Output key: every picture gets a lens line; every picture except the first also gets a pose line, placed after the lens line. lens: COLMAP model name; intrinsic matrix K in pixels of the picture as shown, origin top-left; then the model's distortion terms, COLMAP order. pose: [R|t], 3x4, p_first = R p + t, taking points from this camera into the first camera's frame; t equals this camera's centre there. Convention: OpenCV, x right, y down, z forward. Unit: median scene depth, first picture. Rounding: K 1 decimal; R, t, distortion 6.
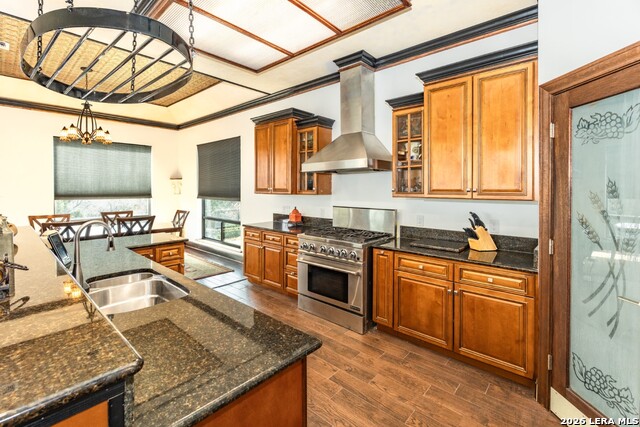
lens RADIAL K [[280.0, 0, 309.2], [0, 280.0, 187.1], [0, 0, 1]] dist [-0.000839, -0.000025]
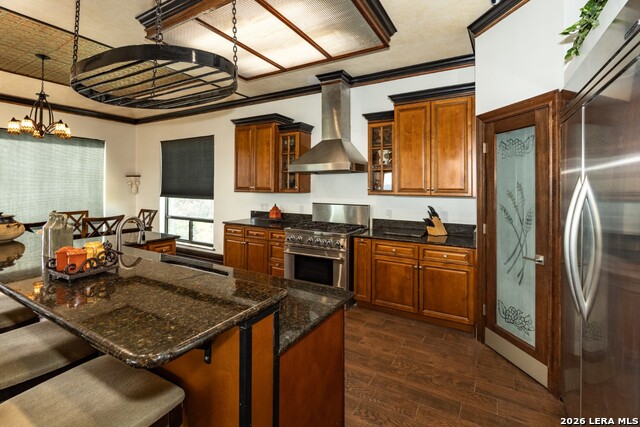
lens RADIAL K [[284.1, 0, 319.9], [0, 284.1, 180.2], [0, 0, 1]] dist [0.002367, 0.000067]
pose [[0.978084, 0.007319, 0.208082, -0.171536], [-0.003750, 0.999839, -0.017543, -0.004230], [-0.208177, 0.016379, 0.977954, -0.163903]]
